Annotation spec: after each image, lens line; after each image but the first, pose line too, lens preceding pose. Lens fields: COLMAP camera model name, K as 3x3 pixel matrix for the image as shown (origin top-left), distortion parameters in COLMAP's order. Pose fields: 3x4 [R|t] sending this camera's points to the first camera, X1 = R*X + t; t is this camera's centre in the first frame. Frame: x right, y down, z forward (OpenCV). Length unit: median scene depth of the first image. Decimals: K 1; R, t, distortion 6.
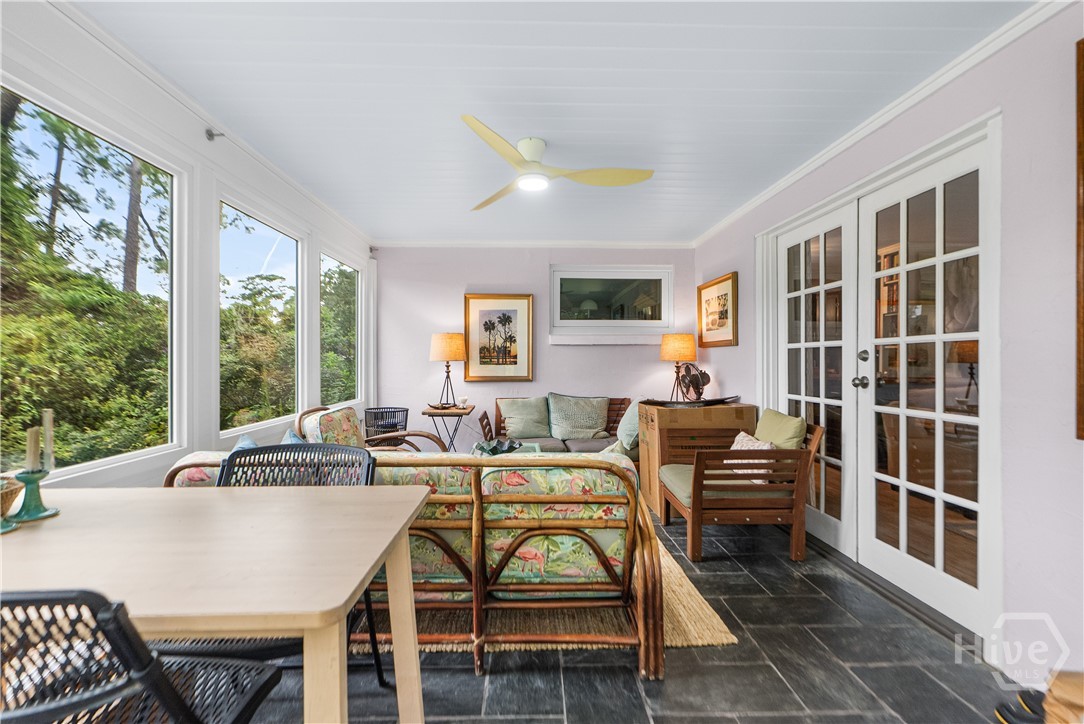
lens RADIAL K [[501.5, 0, 542.0], [0, 501.5, 362.0], [0, 0, 1]] dist [0.001524, 0.000875]
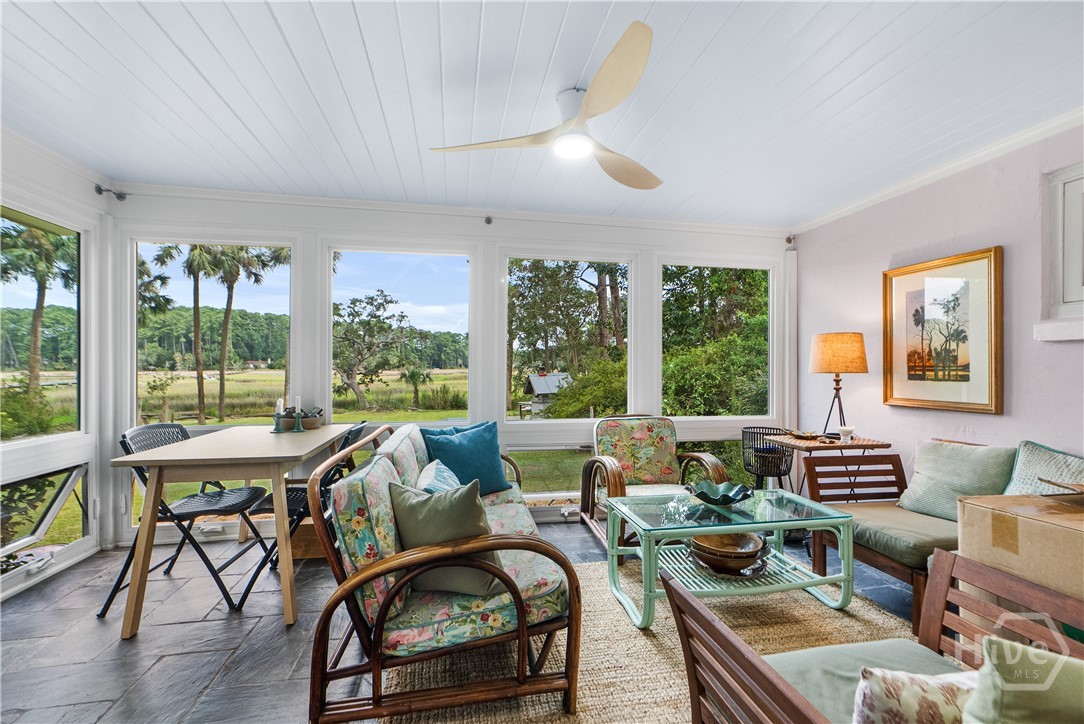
lens RADIAL K [[501.5, 0, 542.0], [0, 501.5, 362.0], [0, 0, 1]] dist [0.001524, 0.000875]
pose [[0.153579, -0.010119, -0.988084, 0.419903], [-0.011129, 0.999866, -0.011970, -0.004588], [0.988074, 0.012835, 0.153446, 0.457177]]
